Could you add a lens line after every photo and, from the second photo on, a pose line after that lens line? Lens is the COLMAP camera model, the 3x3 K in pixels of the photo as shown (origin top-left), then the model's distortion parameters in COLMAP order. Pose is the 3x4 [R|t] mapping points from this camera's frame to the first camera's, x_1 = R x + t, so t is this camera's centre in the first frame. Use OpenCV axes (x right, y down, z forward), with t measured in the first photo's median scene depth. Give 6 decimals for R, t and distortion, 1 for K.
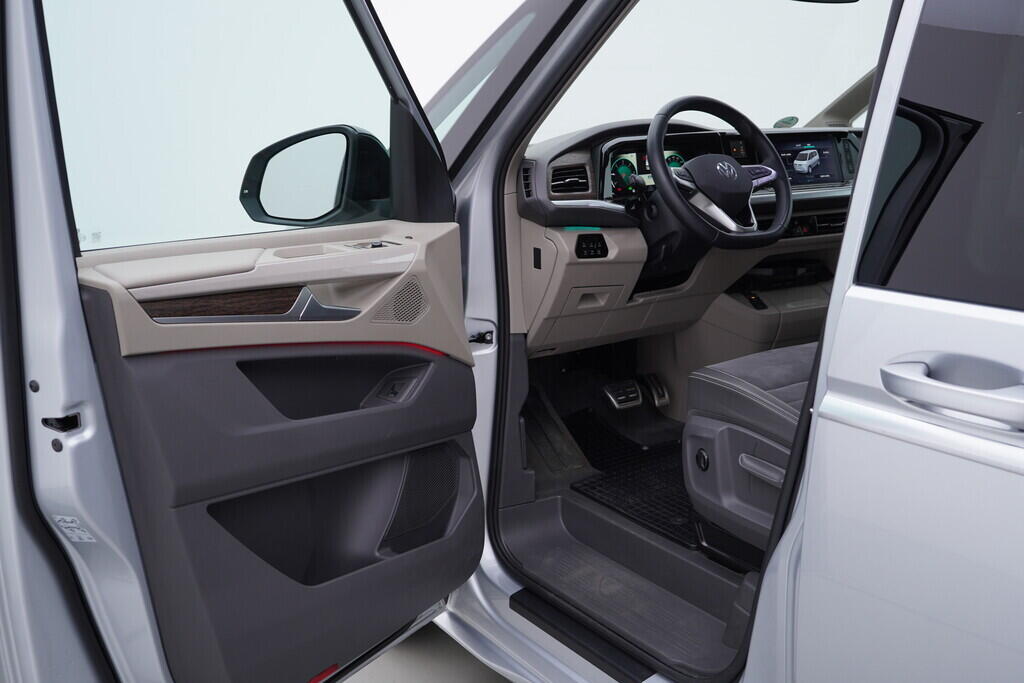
lens RADIAL K [[1067.2, 0, 518.2], [0, 1067.2, 337.4], [0, 0, 1]] dist [-0.010474, 0.000000]
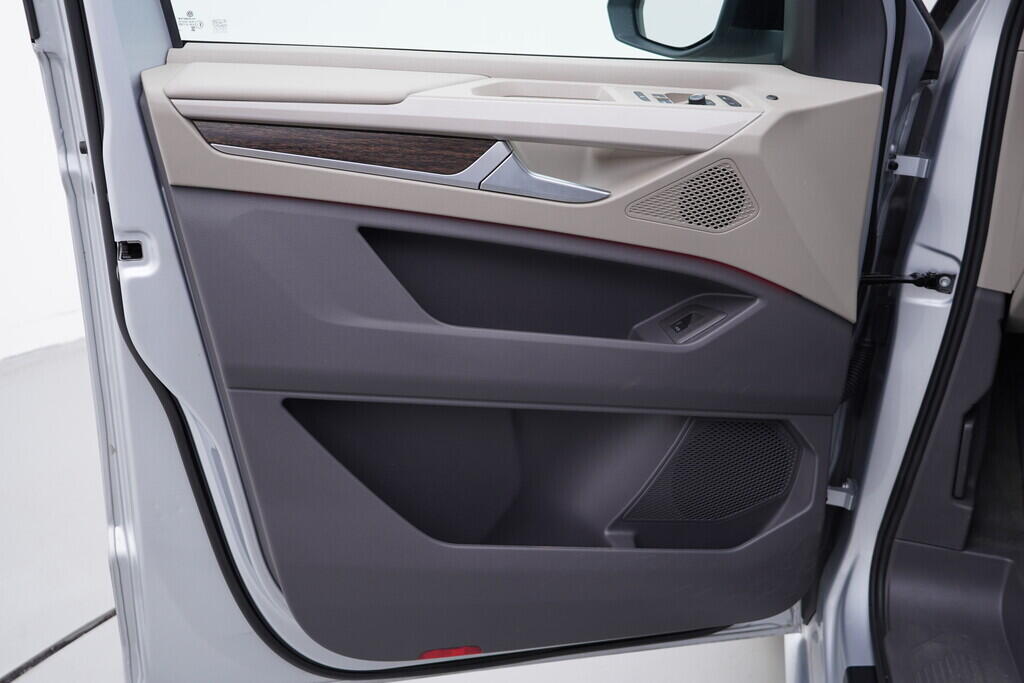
lens RADIAL K [[1067.2, 0, 513.3], [0, 1067.2, 338.2], [0, 0, 1]] dist [-0.010474, 0.000000]
pose [[0.694019, 0.309760, -0.649912, 0.253391], [-0.196861, 0.949957, 0.242546, -0.084686], [0.692519, -0.040389, 0.720268, 0.455889]]
